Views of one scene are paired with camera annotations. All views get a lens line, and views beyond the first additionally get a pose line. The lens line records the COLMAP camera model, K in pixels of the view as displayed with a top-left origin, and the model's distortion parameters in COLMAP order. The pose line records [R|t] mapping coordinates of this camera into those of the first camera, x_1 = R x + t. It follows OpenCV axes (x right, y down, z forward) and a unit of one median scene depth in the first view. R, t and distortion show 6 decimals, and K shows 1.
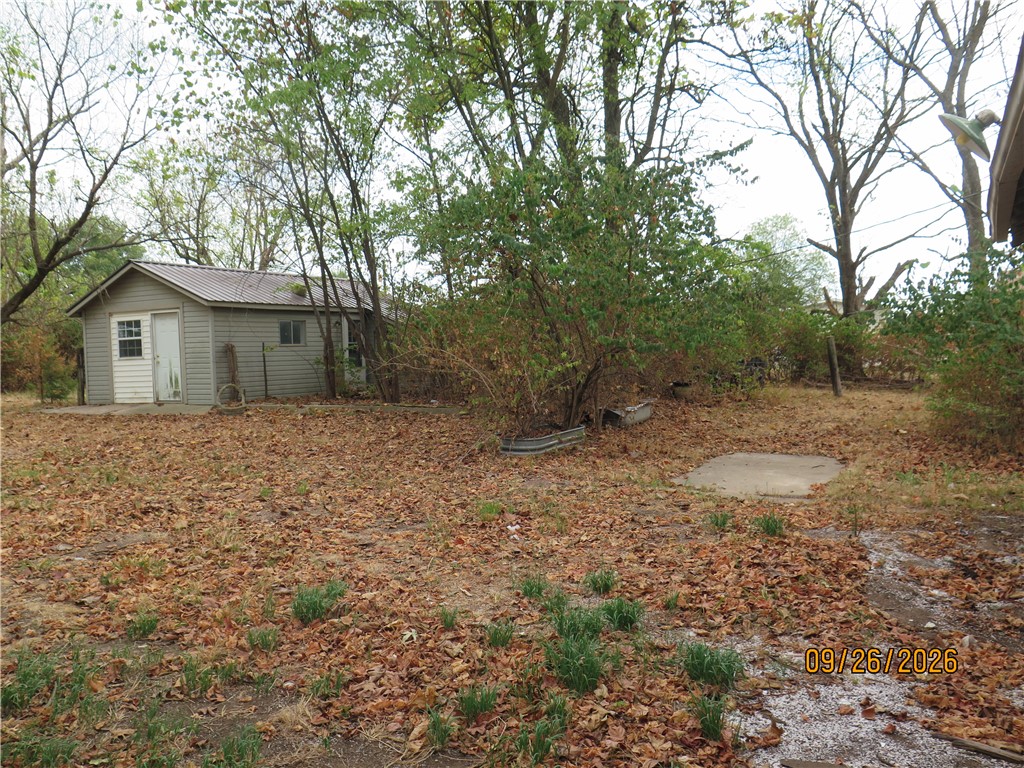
lens RADIAL K [[861.3, 0, 512.0], [0, 861.3, 384.0], [0, 0, 1]] dist [-0.017399, -0.004250]
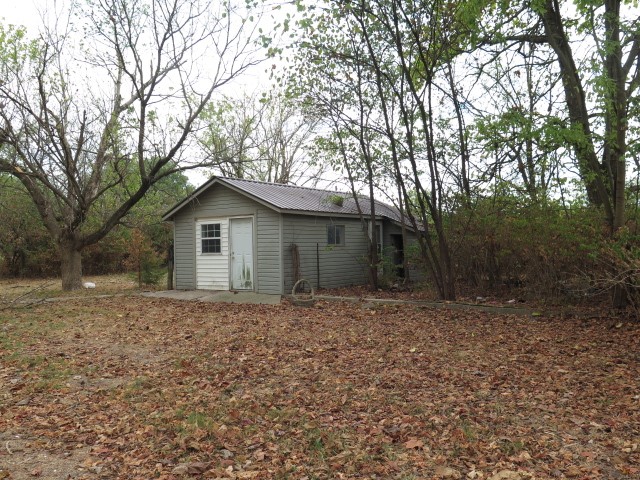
lens RADIAL K [[538.3, 0, 320.0], [0, 538.3, 240.0], [0, 0, 1]] dist [-0.017399, -0.004250]
pose [[0.990919, 0.013541, -0.133780, -0.182341], [-0.020154, 0.998634, -0.048201, -0.015938], [0.132945, 0.050460, 0.989838, 0.241017]]
